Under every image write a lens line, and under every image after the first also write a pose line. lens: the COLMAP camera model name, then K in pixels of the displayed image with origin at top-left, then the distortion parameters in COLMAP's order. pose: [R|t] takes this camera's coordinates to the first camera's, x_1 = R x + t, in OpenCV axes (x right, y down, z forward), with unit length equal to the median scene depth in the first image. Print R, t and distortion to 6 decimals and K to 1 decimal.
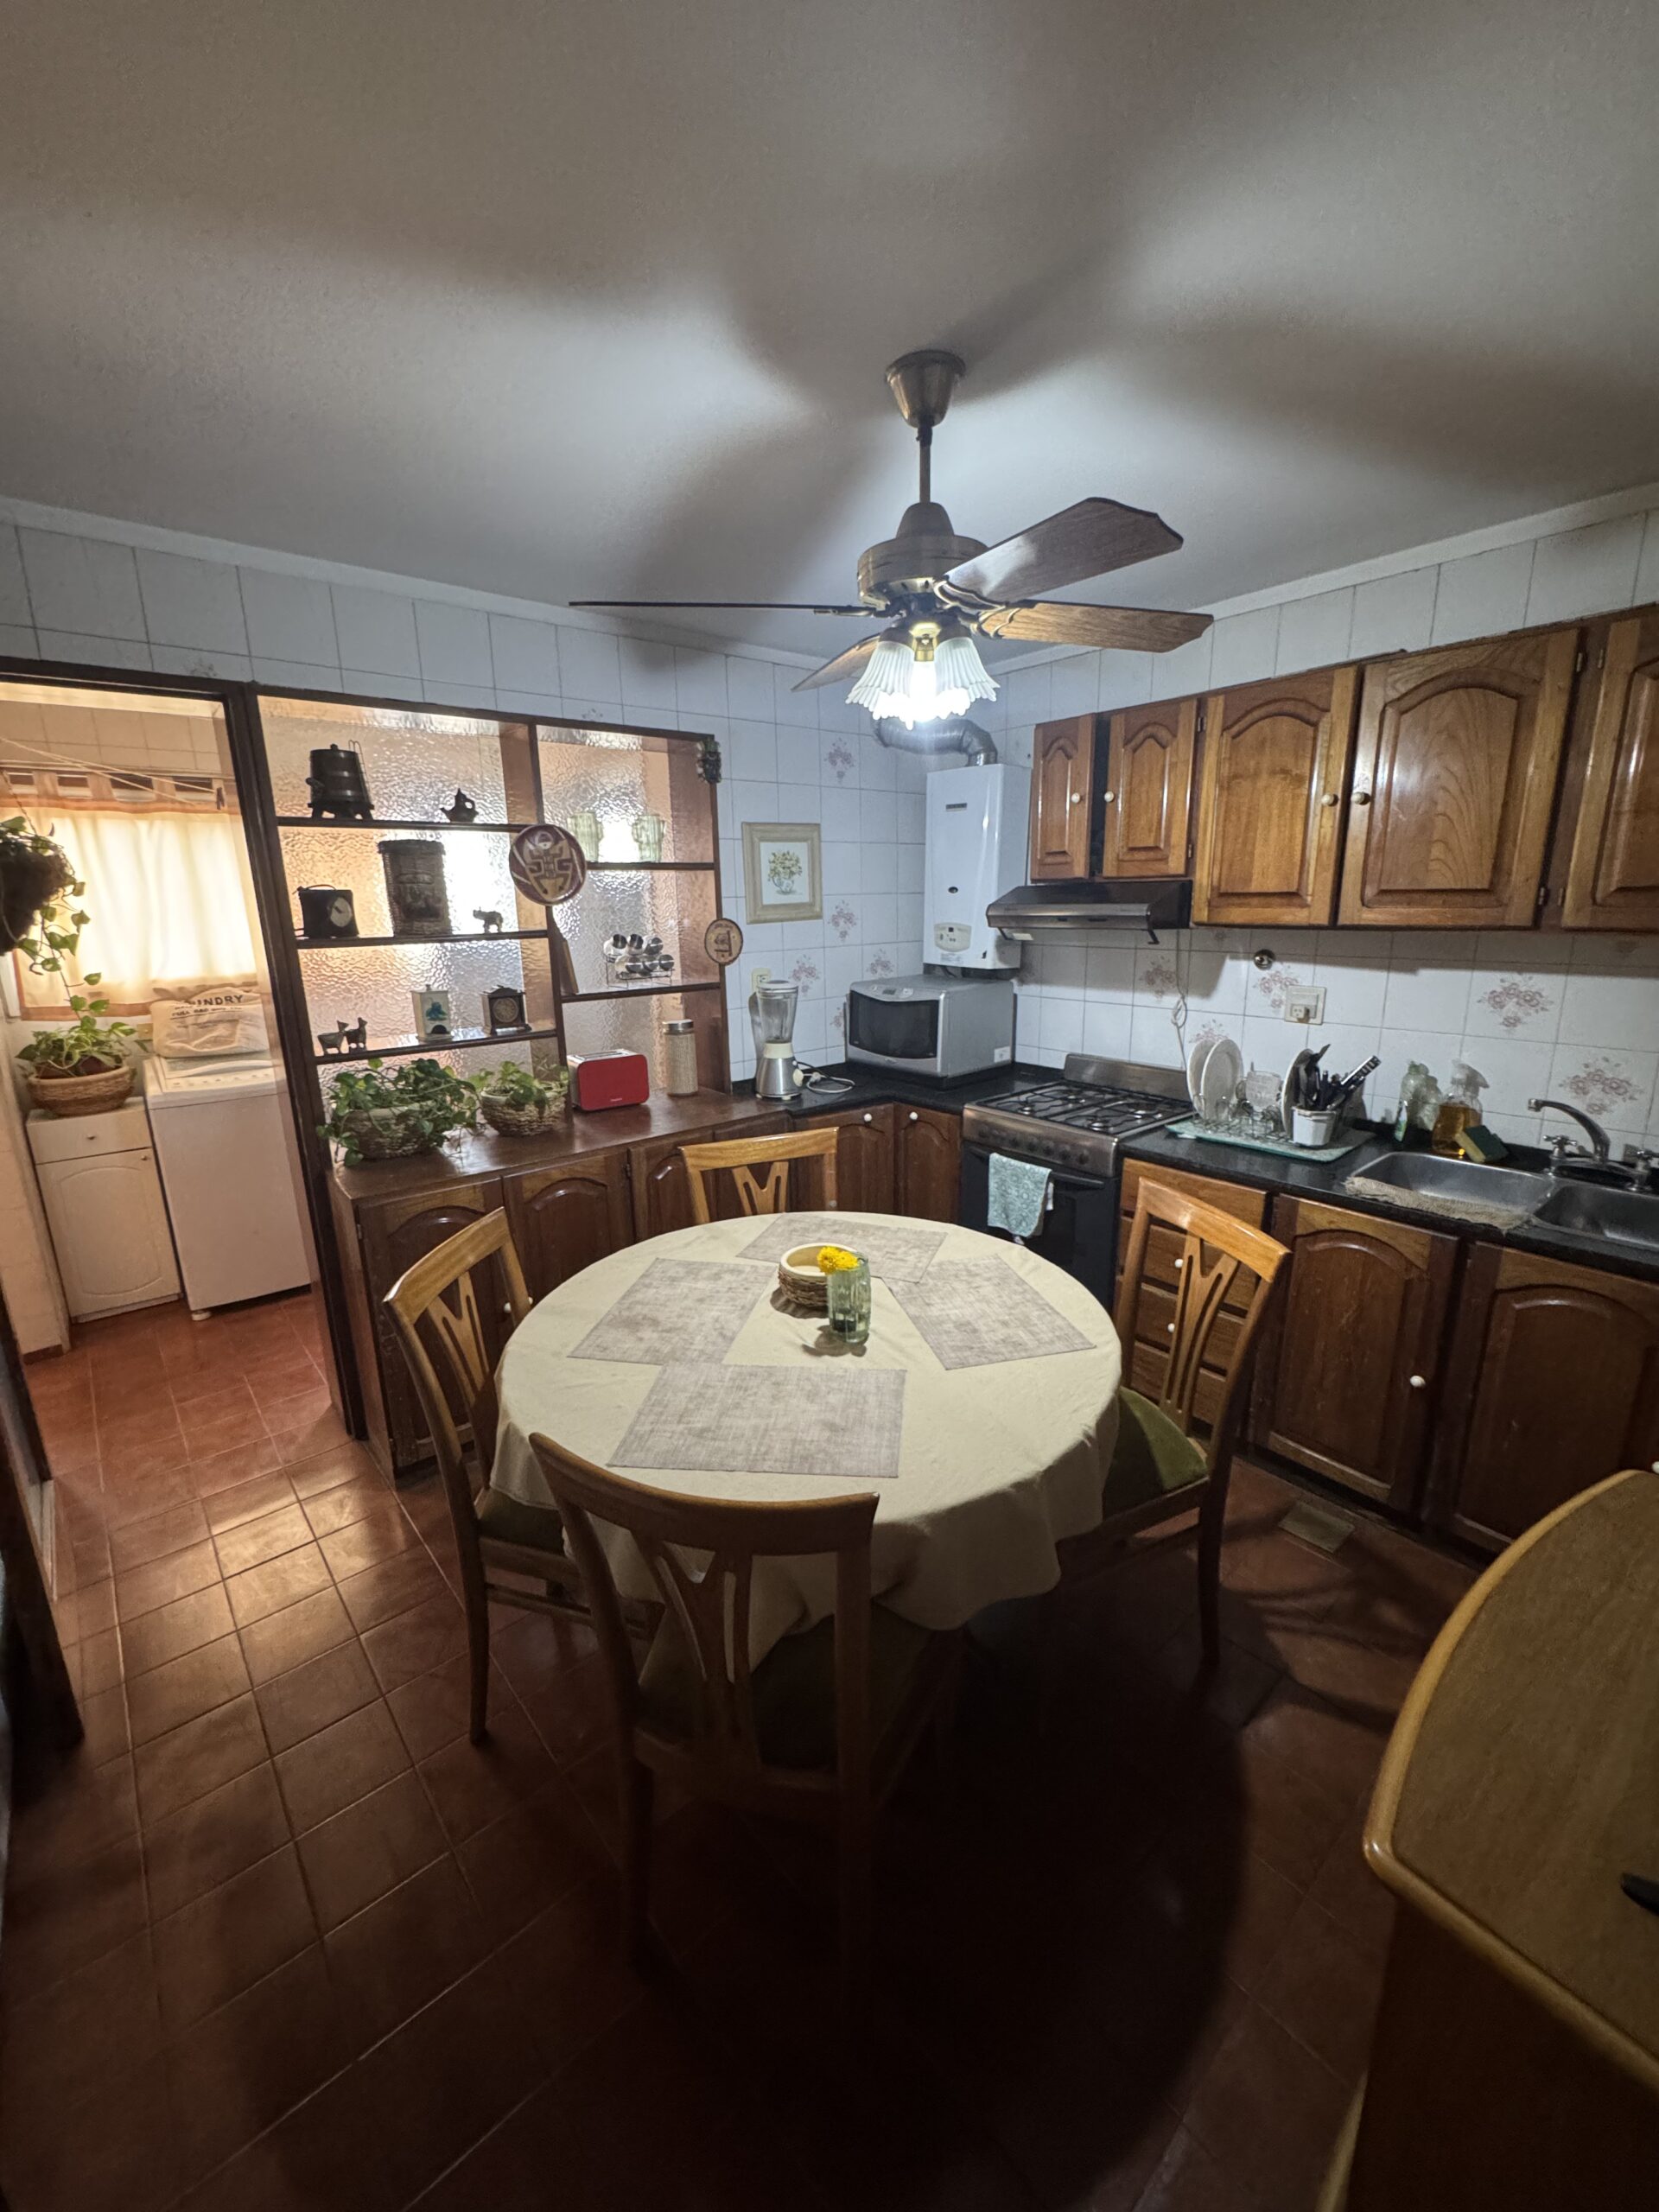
lens RADIAL K [[882.0, 0, 828.2], [0, 882.0, 1106.2], [0, 0, 1]] dist [-0.003497, 0.000900]
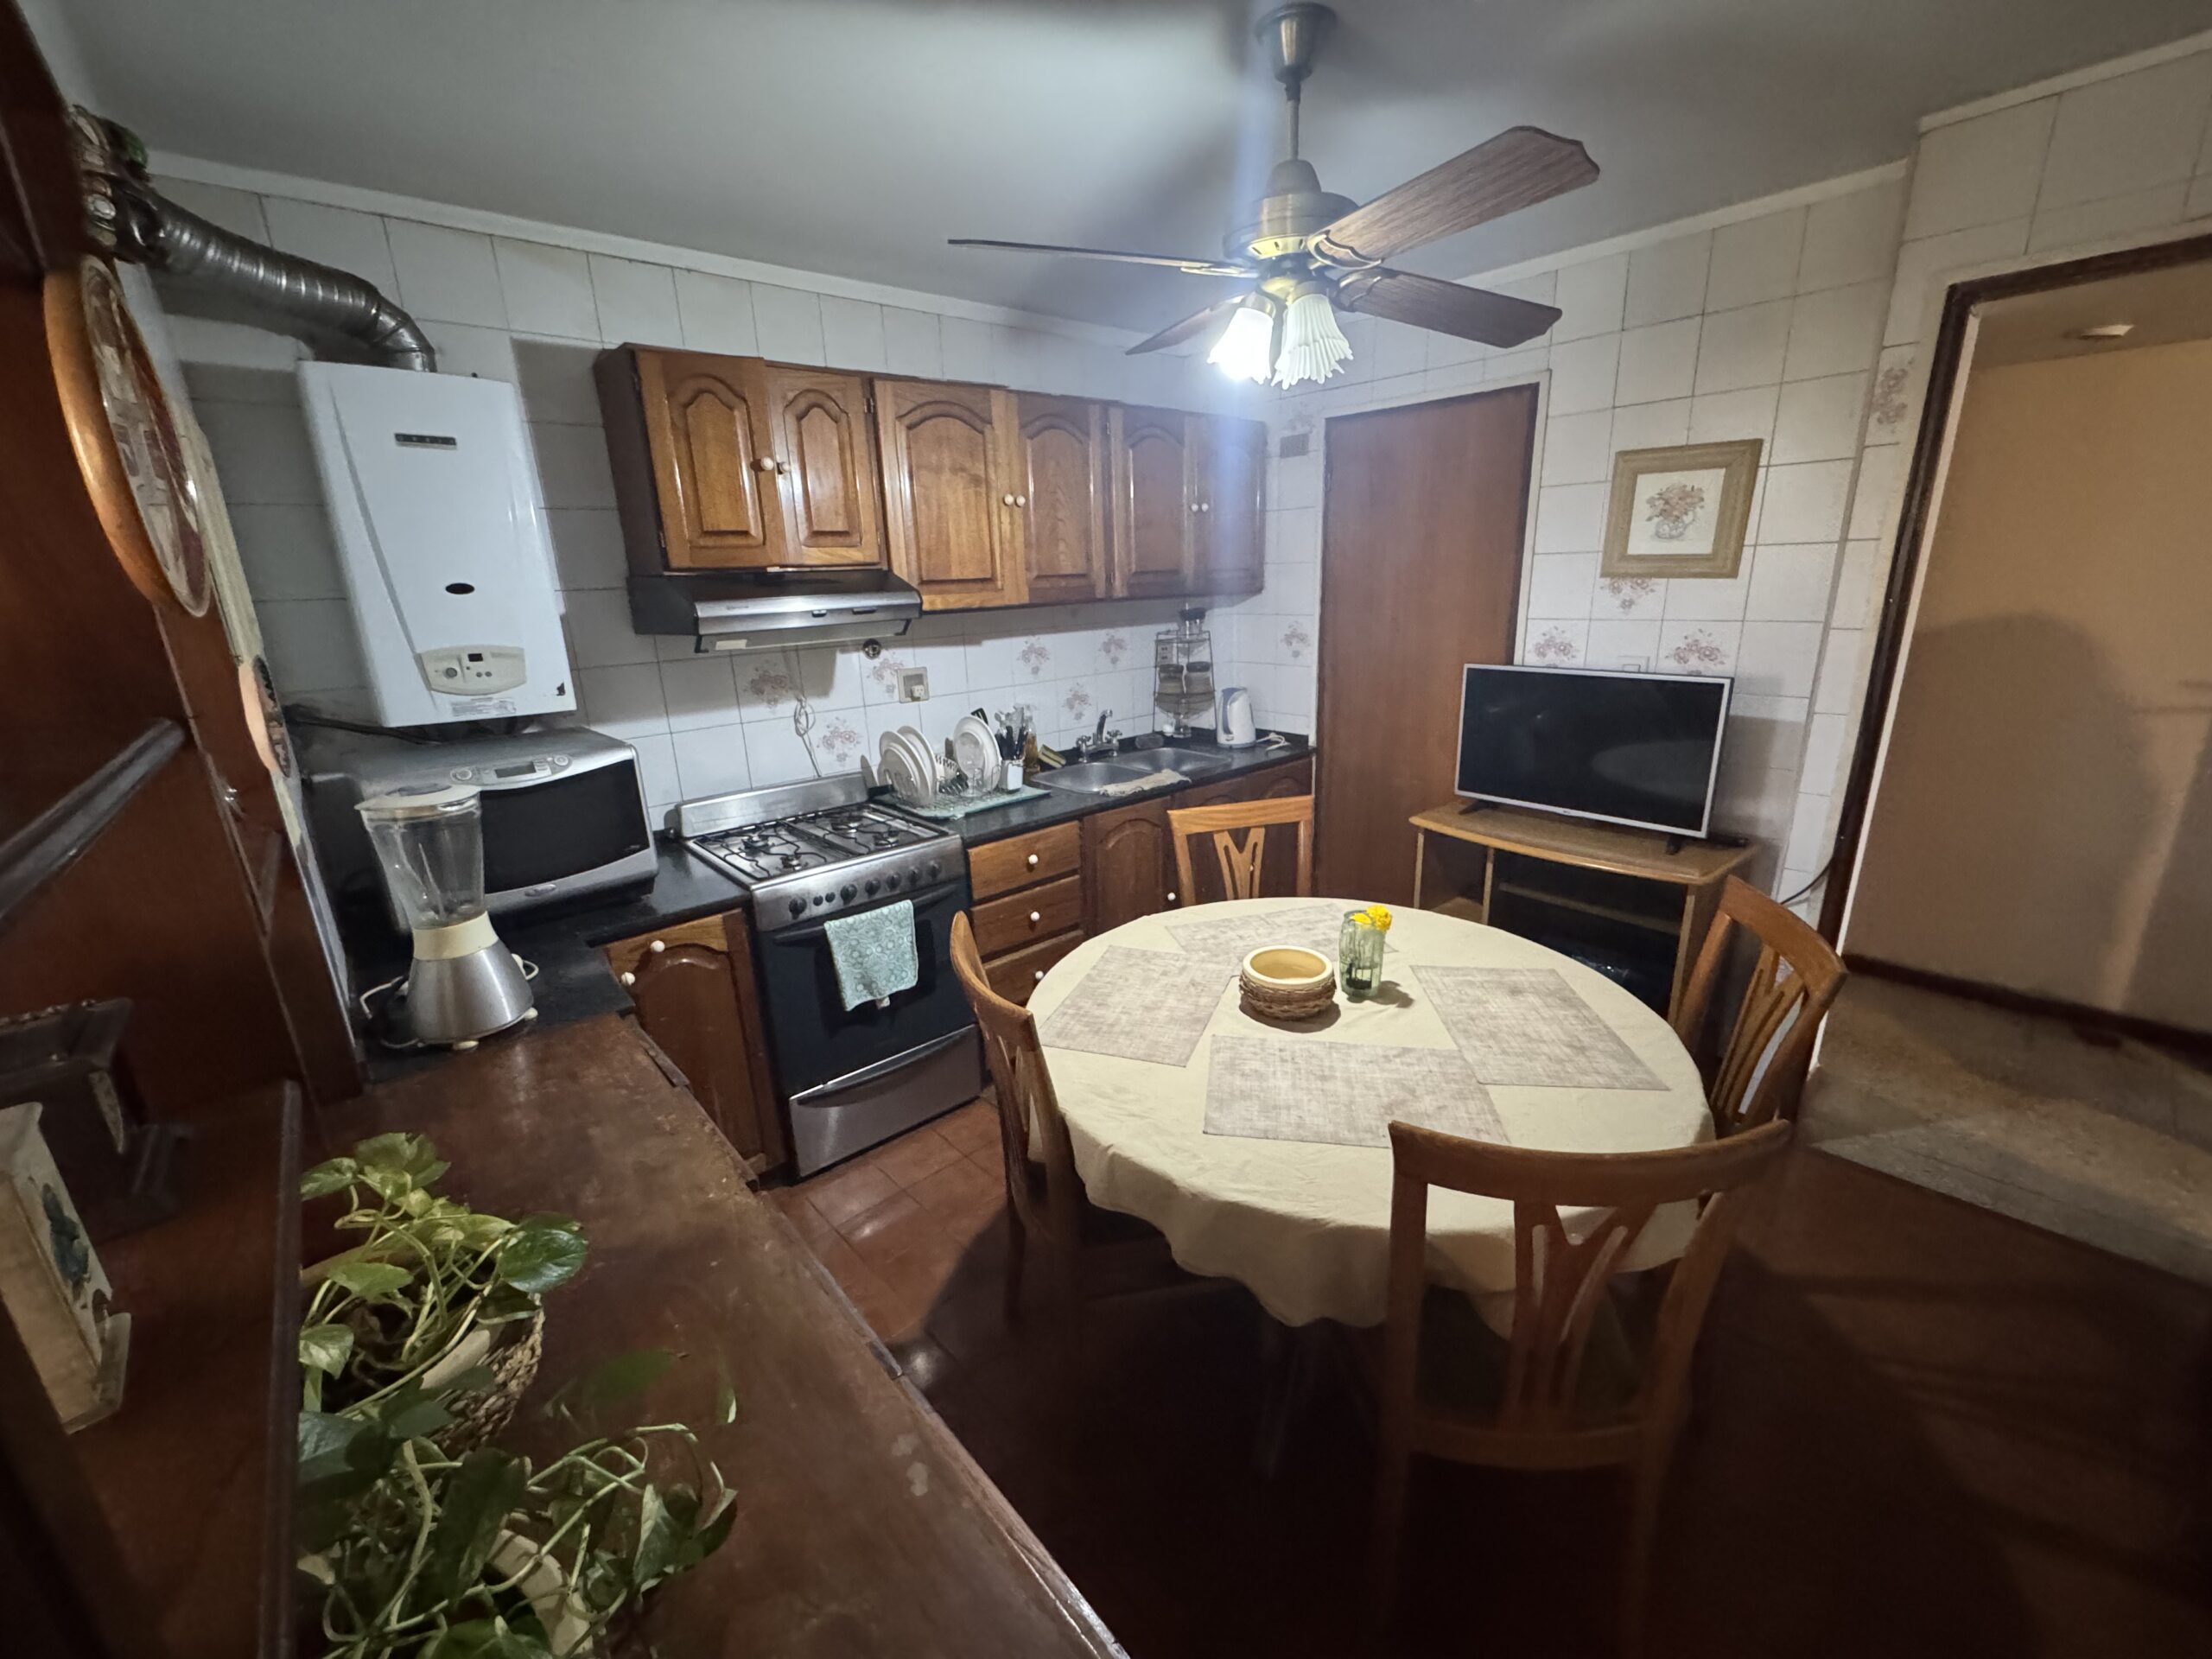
lens RADIAL K [[882.0, 0, 1107.9], [0, 882.0, 829.6], [0, 0, 1]] dist [-0.003497, 0.000900]
pose [[-0.031230, -0.262567, 0.964408, -0.638119], [0.270016, 0.926787, 0.261068, -0.184410], [-0.962349, 0.268559, 0.041954, 0.831795]]
